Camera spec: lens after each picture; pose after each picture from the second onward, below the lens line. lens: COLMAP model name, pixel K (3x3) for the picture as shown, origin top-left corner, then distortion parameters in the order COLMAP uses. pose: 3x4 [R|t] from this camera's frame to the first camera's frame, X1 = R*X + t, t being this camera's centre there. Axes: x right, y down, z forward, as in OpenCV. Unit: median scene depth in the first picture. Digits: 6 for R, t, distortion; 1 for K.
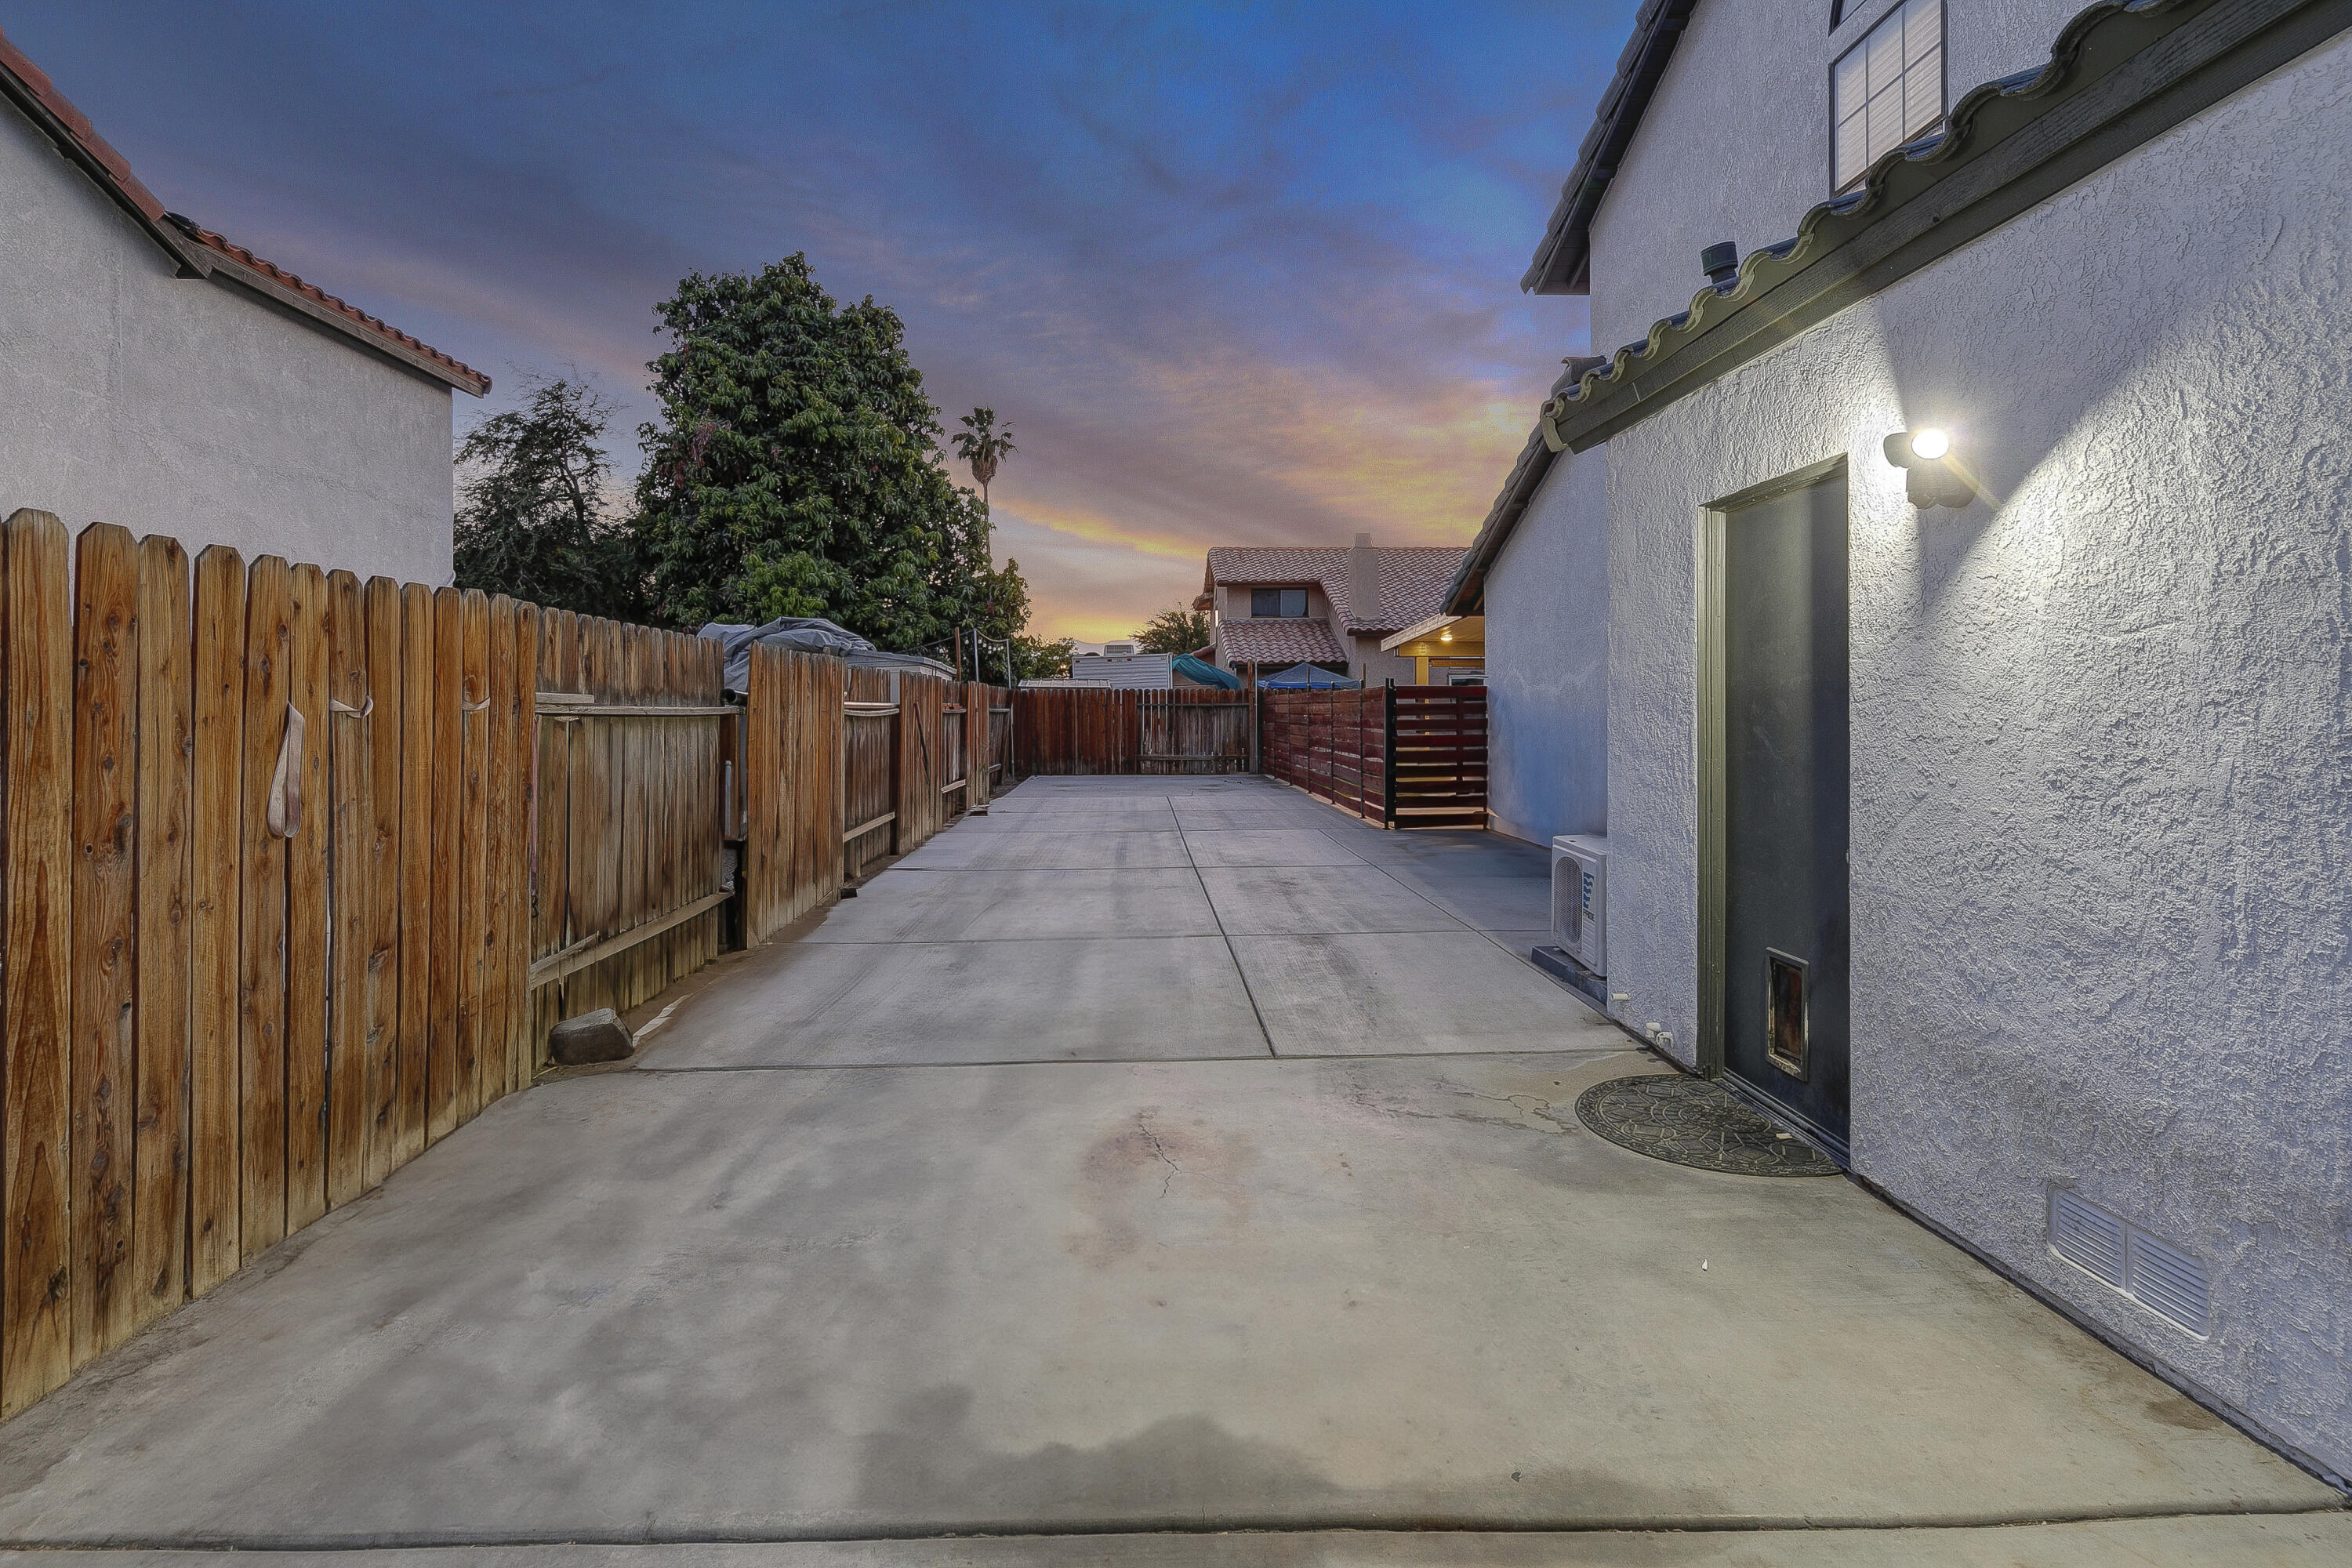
lens RADIAL K [[1169.6, 0, 1184.5], [0, 1169.6, 710.5], [0, 0, 1]] dist [0.015066, -0.002765]
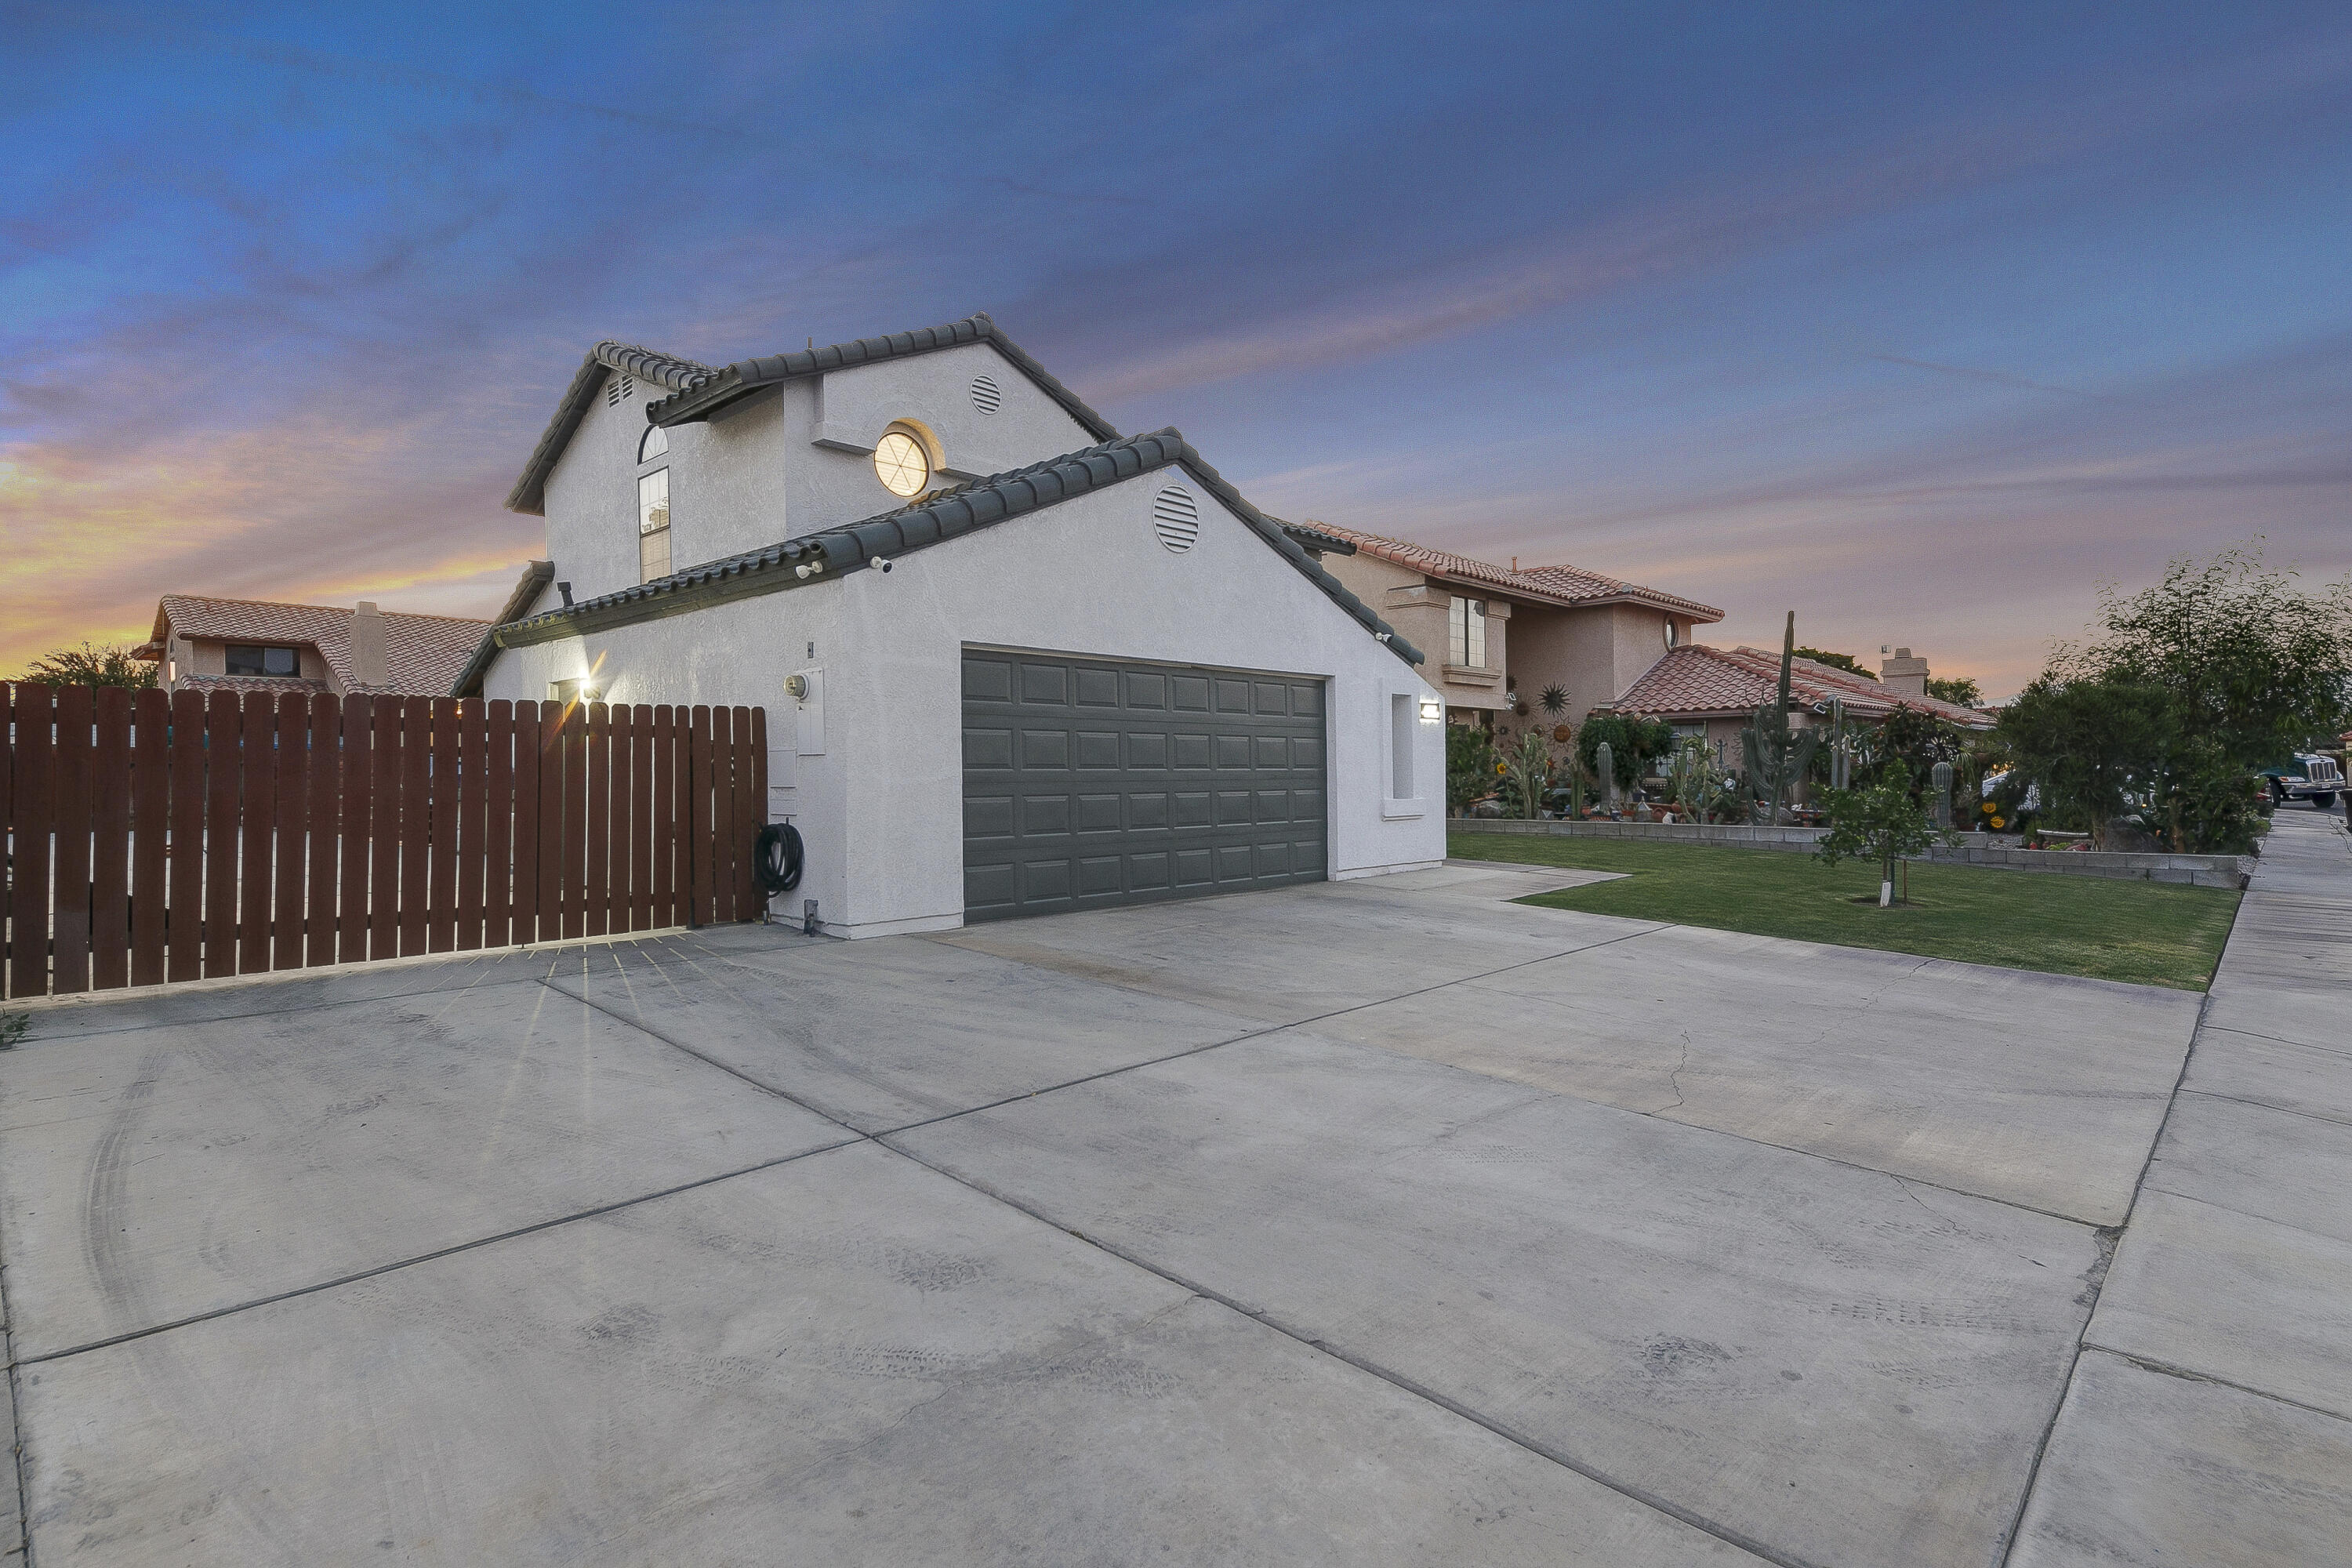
lens RADIAL K [[1169.6, 0, 1176.0], [0, 1169.6, 770.5], [0, 0, 1]] dist [0.015066, -0.002765]
pose [[0.721480, 0.003439, 0.692426, -0.081108], [0.001257, 0.999980, -0.006276, 0.011150], [-0.692434, 0.005398, 0.721461, -0.392243]]
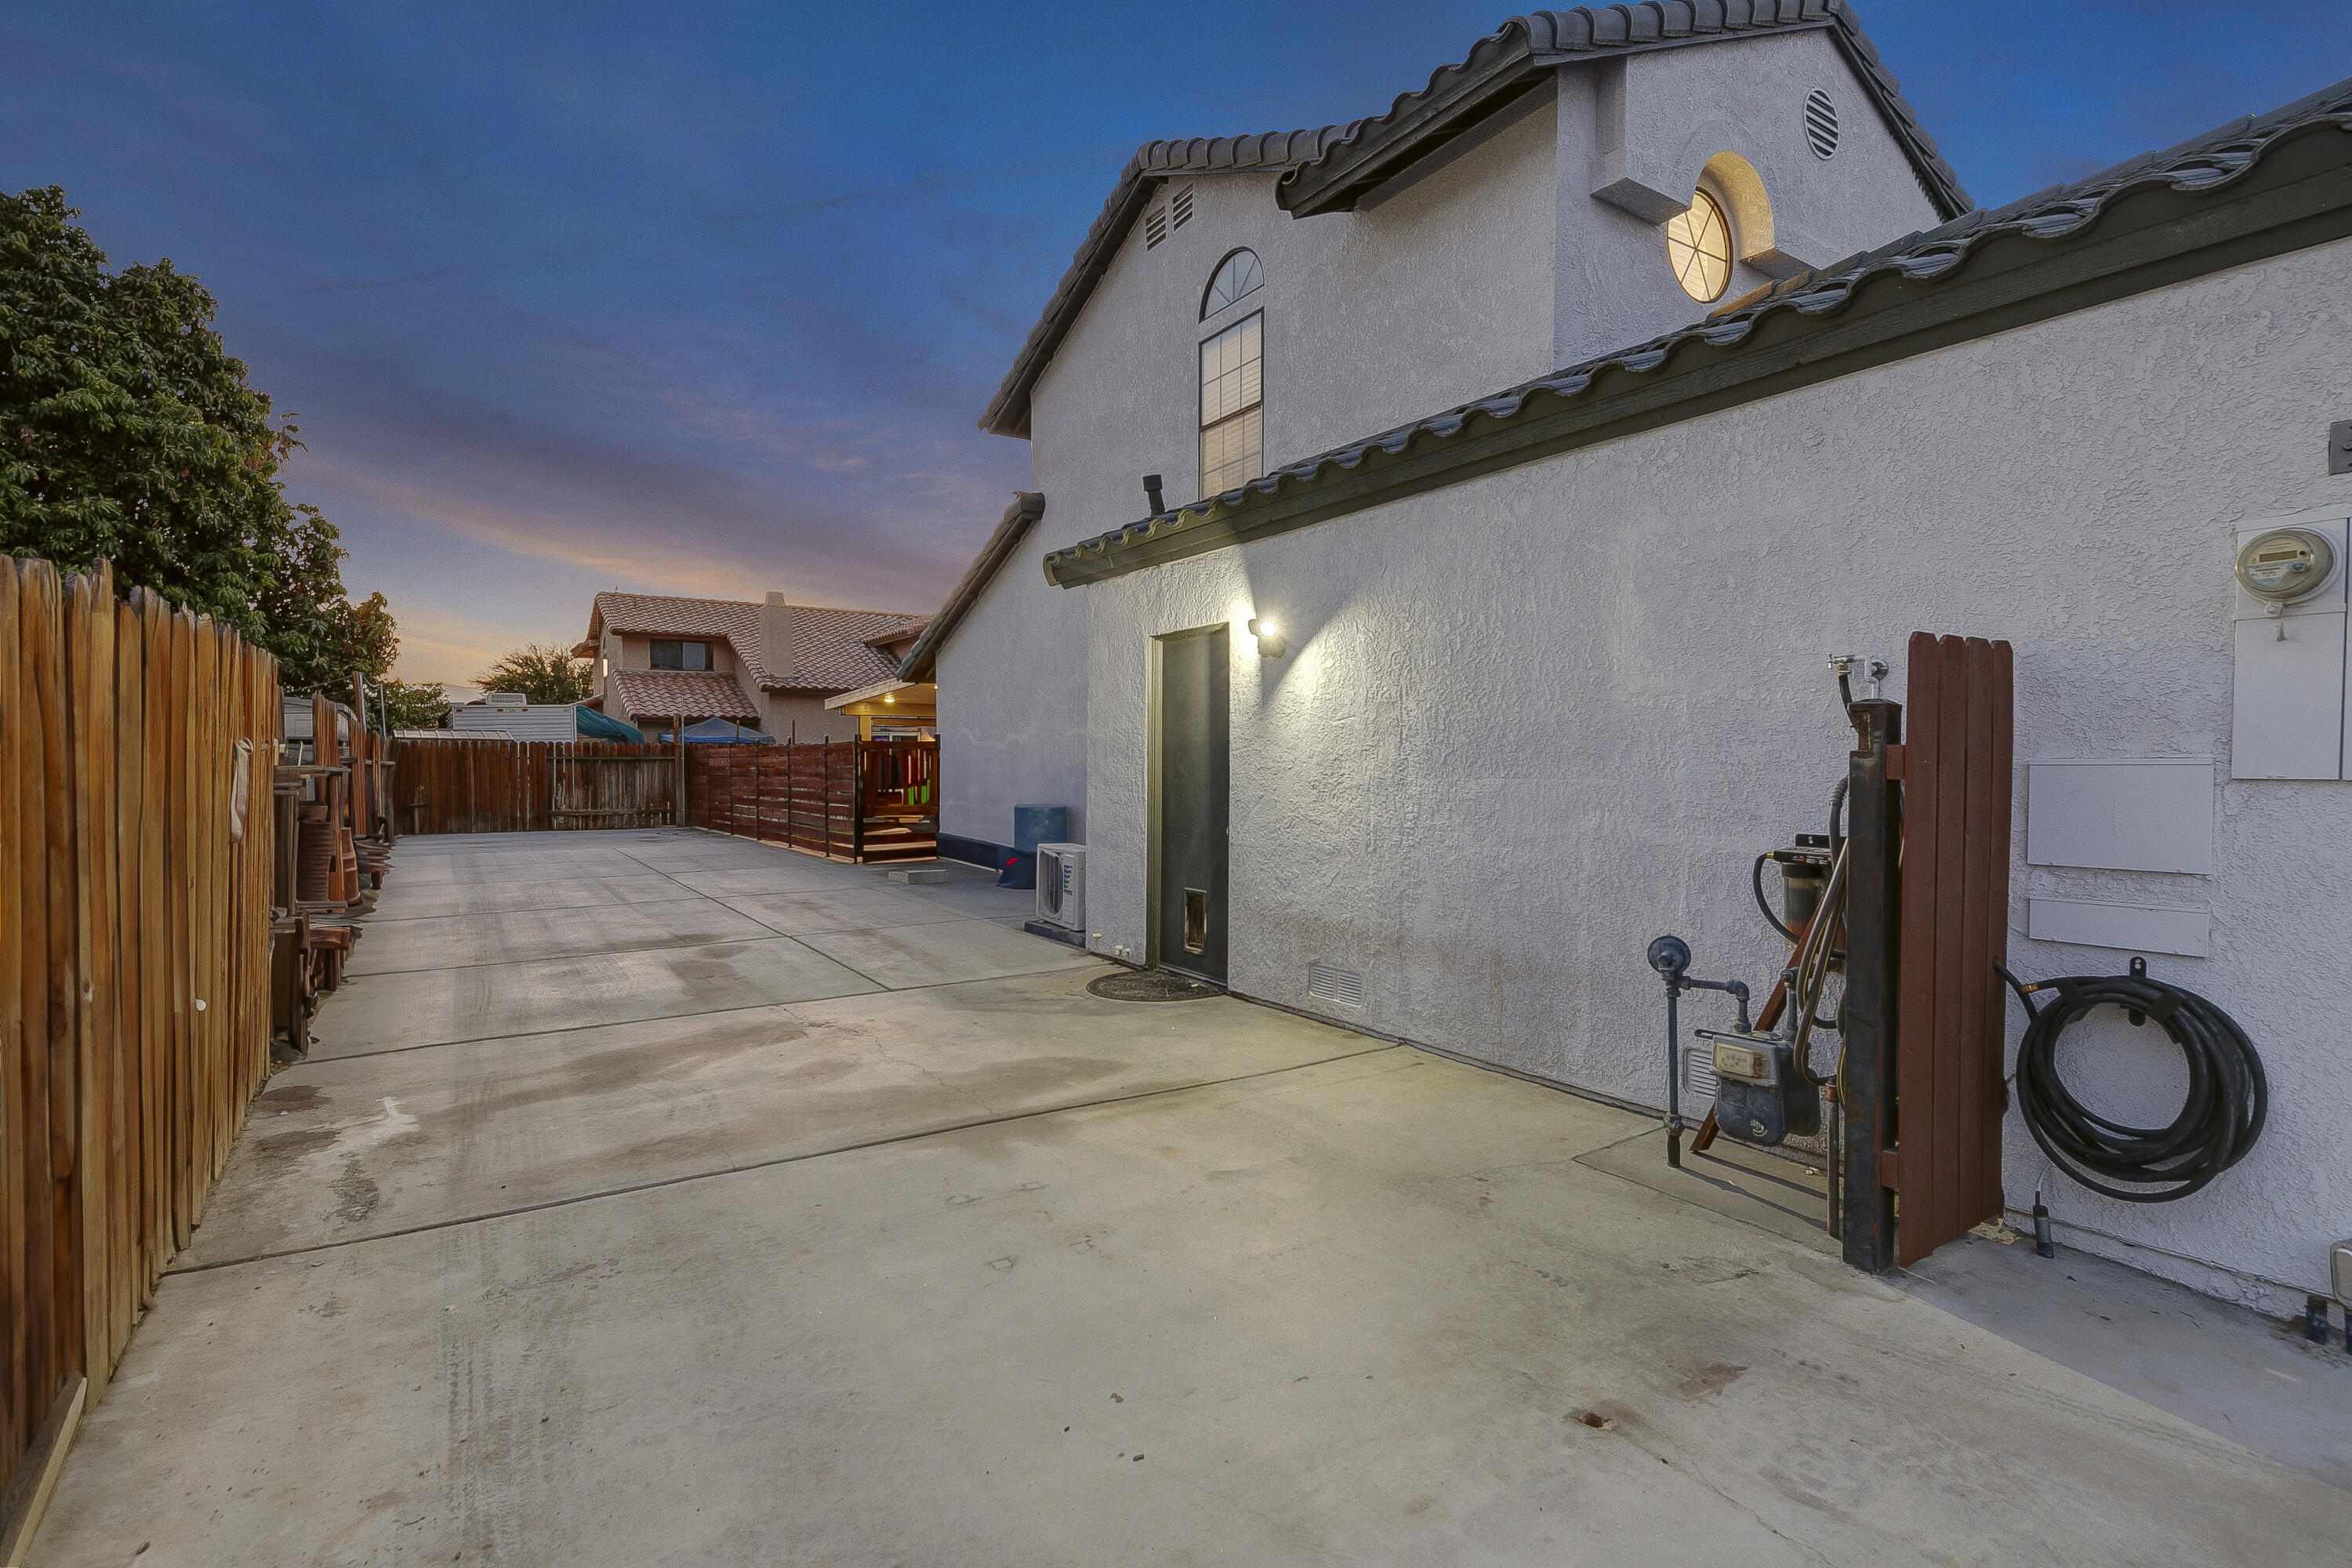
lens RADIAL K [[1169.6, 0, 1187.6], [0, 1169.6, 785.9], [0, 0, 1]] dist [0.015066, -0.002765]
pose [[0.866289, -0.003516, 0.499530, -0.067969], [-0.003577, 0.999906, 0.013241, 0.003911], [-0.499530, -0.013258, 0.866195, -0.094637]]
